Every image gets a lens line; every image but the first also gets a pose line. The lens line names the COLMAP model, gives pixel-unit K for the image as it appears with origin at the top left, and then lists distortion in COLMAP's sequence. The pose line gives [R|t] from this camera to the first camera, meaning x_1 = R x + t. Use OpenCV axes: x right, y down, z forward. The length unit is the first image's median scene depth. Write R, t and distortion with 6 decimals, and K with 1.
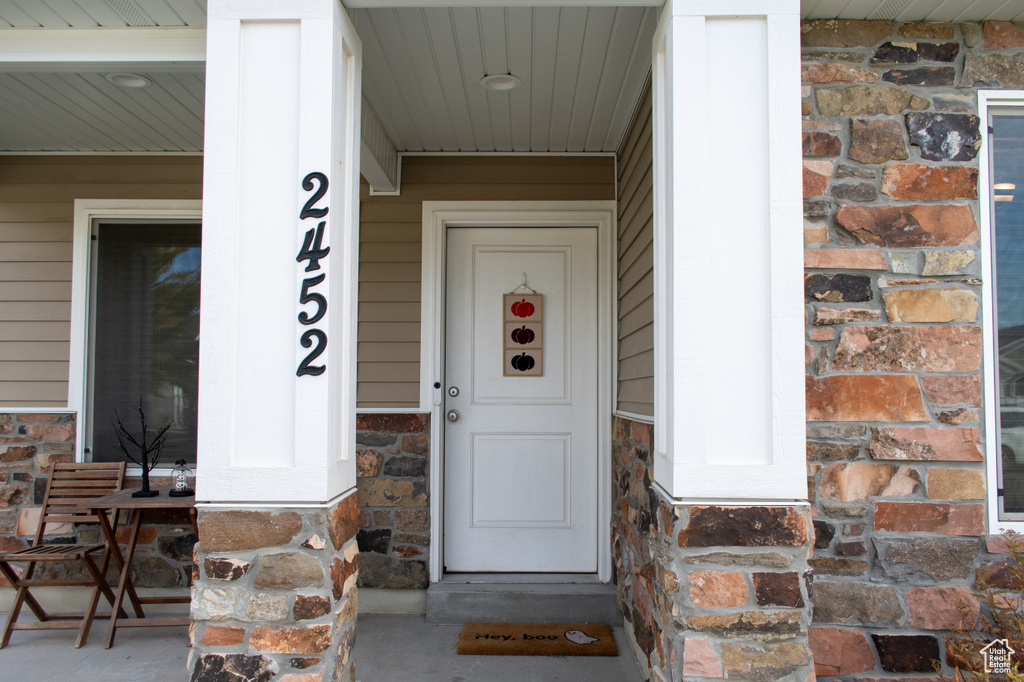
lens RADIAL K [[814.5, 0, 515.0], [0, 814.5, 353.2], [0, 0, 1]] dist [-0.004815, 0.001220]
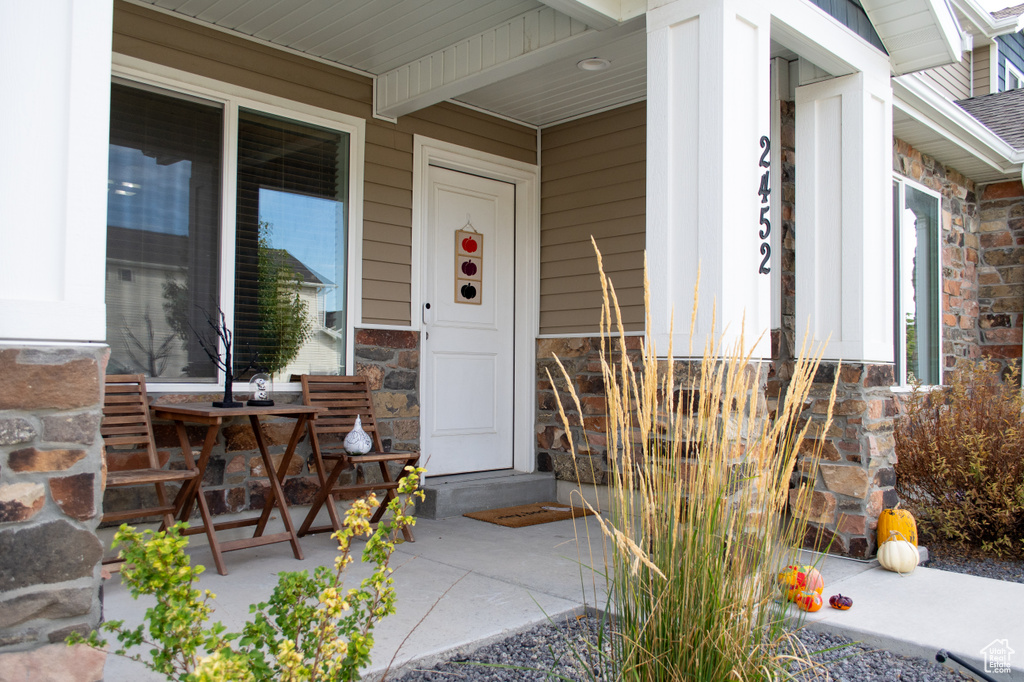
lens RADIAL K [[837.8, 0, 517.4], [0, 837.8, 353.1], [0, 0, 1]] dist [-0.004905, 0.002747]
pose [[0.699372, 0.022633, 0.714400, -0.817821], [-0.042136, 0.999066, 0.009597, 0.087157], [-0.713515, -0.036814, 0.699672, 0.124701]]
